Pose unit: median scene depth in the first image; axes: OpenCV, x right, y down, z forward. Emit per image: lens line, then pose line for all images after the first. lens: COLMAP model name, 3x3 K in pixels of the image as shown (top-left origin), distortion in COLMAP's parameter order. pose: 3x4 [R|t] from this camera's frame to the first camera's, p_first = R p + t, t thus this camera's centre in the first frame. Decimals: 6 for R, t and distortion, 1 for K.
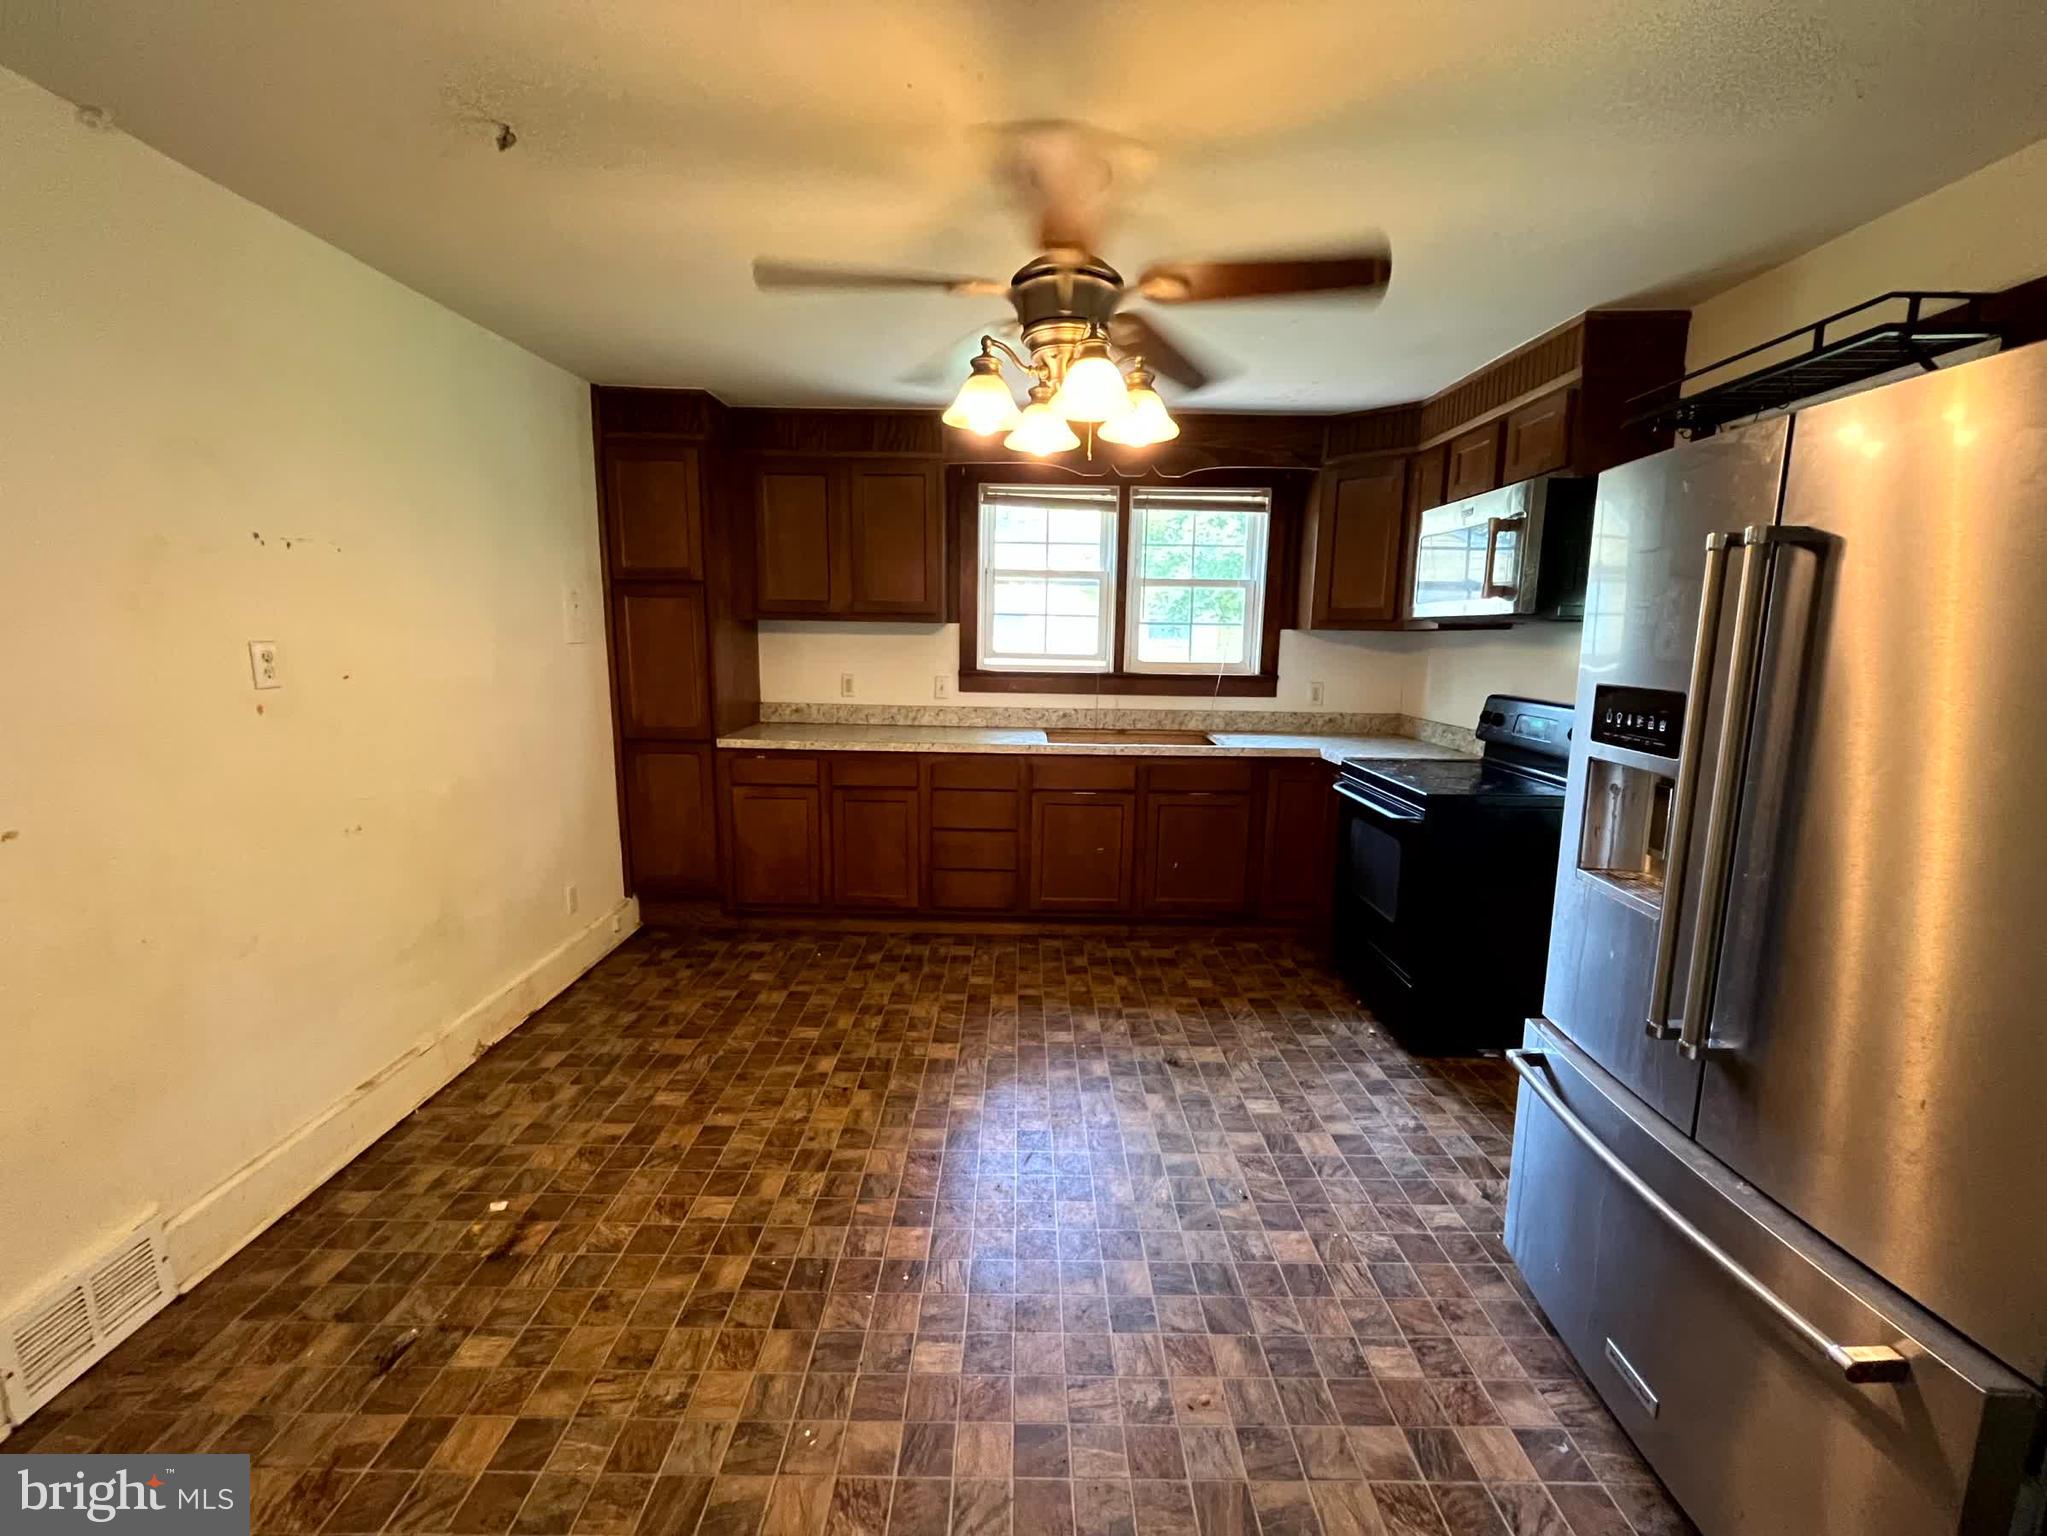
lens RADIAL K [[832.7, 0, 1023.4], [0, 832.7, 761.2], [0, 0, 1]] dist [-0.003046, 0.000156]
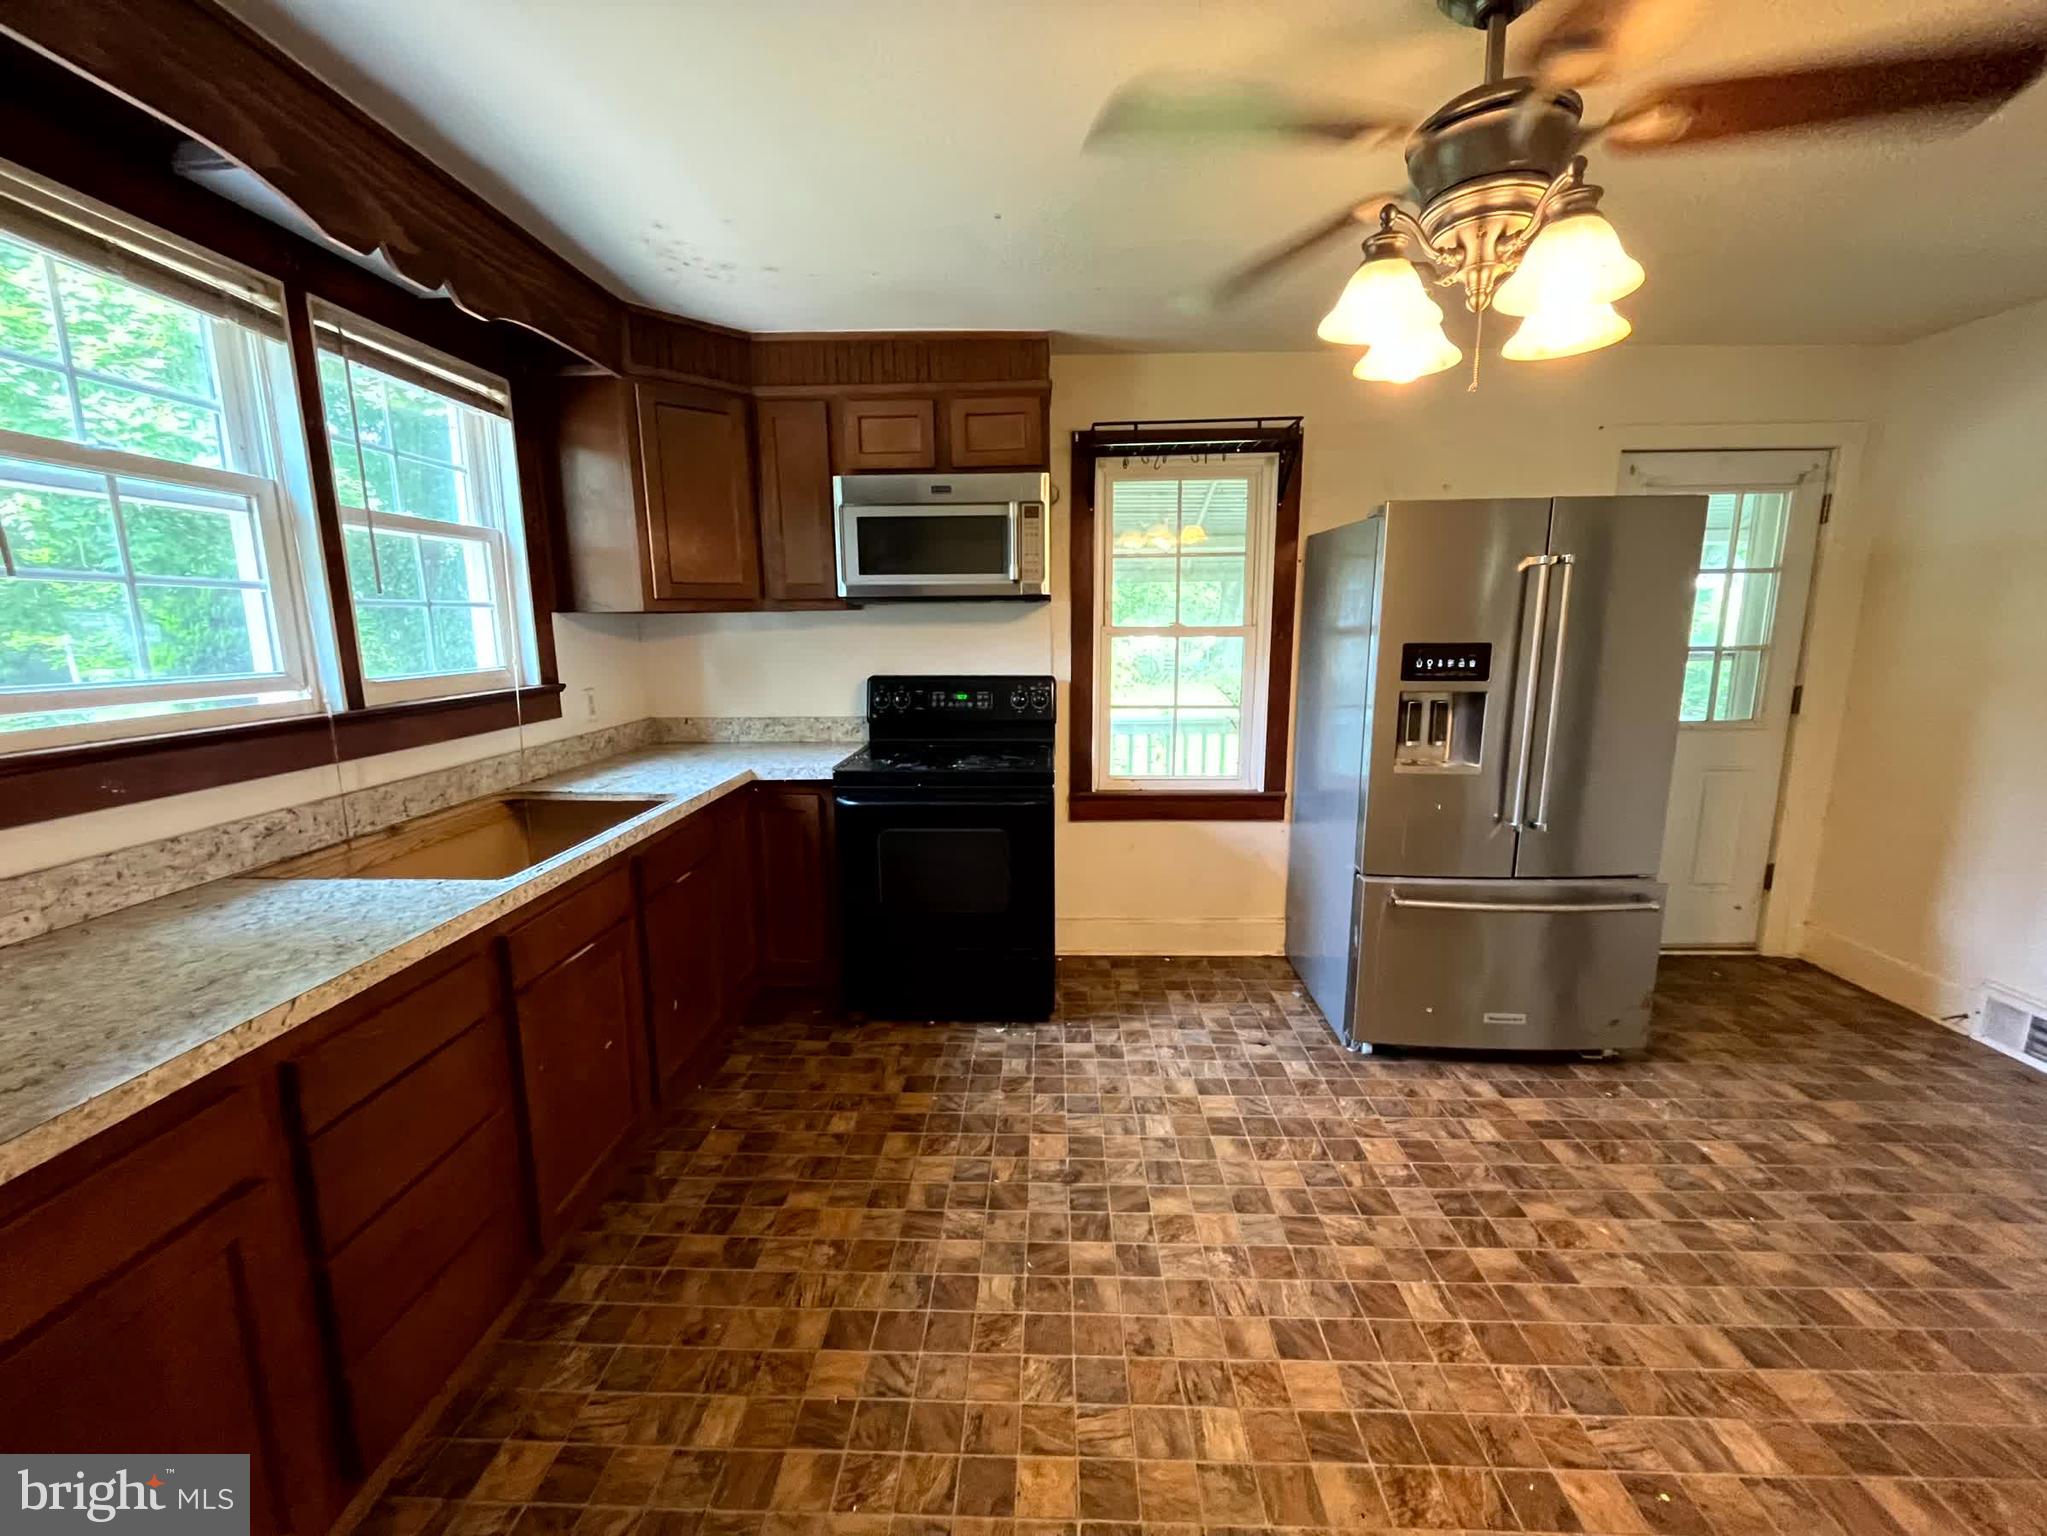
lens RADIAL K [[832.7, 0, 1023.4], [0, 832.7, 761.2], [0, 0, 1]] dist [-0.003046, 0.000156]
pose [[0.032591, -0.185937, 0.982021, -0.461026], [0.162093, 0.970519, 0.178379, -0.141509], [-0.986237, 0.153365, 0.061769, 0.858904]]
